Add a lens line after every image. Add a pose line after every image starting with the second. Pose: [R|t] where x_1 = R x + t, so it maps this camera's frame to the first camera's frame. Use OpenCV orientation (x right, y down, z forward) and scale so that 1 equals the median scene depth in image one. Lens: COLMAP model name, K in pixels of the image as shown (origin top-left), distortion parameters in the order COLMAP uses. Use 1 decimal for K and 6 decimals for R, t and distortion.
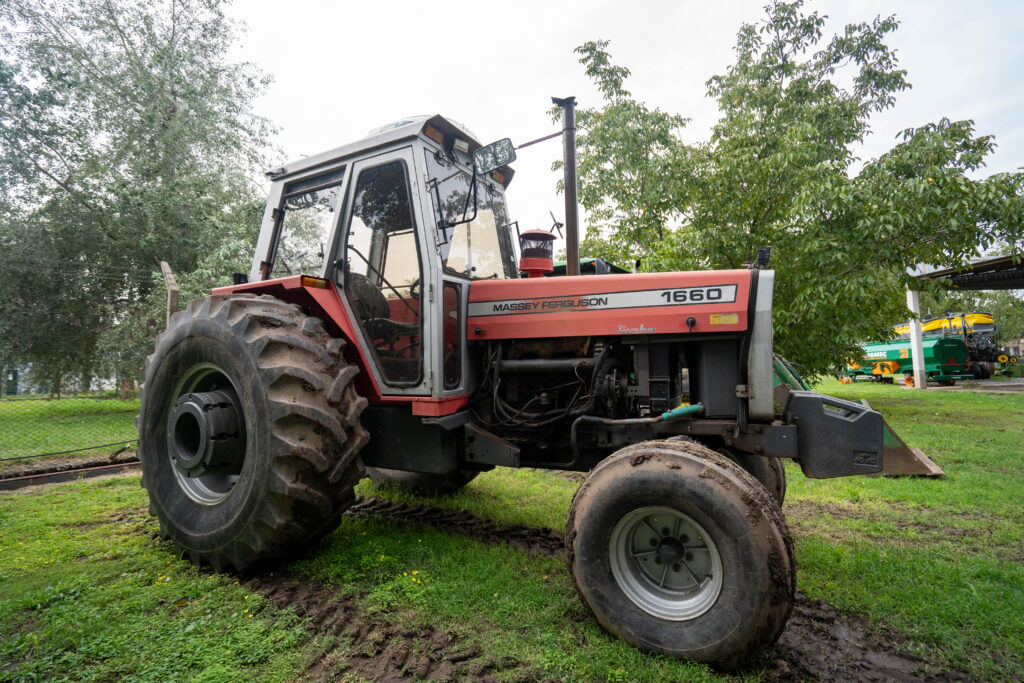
lens RADIAL K [[475.1, 0, 516.0], [0, 475.1, 338.8], [0, 0, 1]] dist [-0.029483, 0.002360]
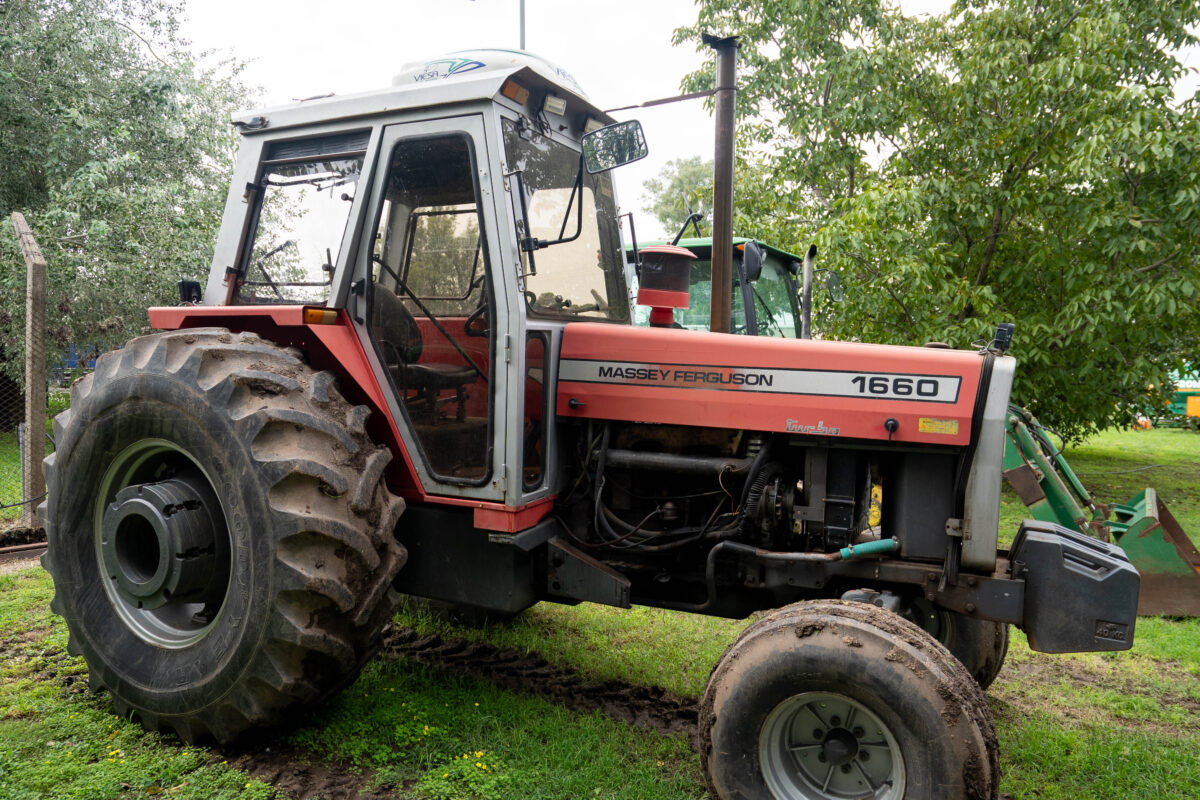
lens RADIAL K [[844.1, 0, 604.6], [0, 844.1, 397.9], [0, 0, 1]] dist [-0.029402, -0.006861]
pose [[0.998621, 0.040979, 0.032807, -0.080106], [-0.044206, 0.993534, 0.104571, -0.158874], [-0.028310, -0.105877, 0.993976, -0.182186]]
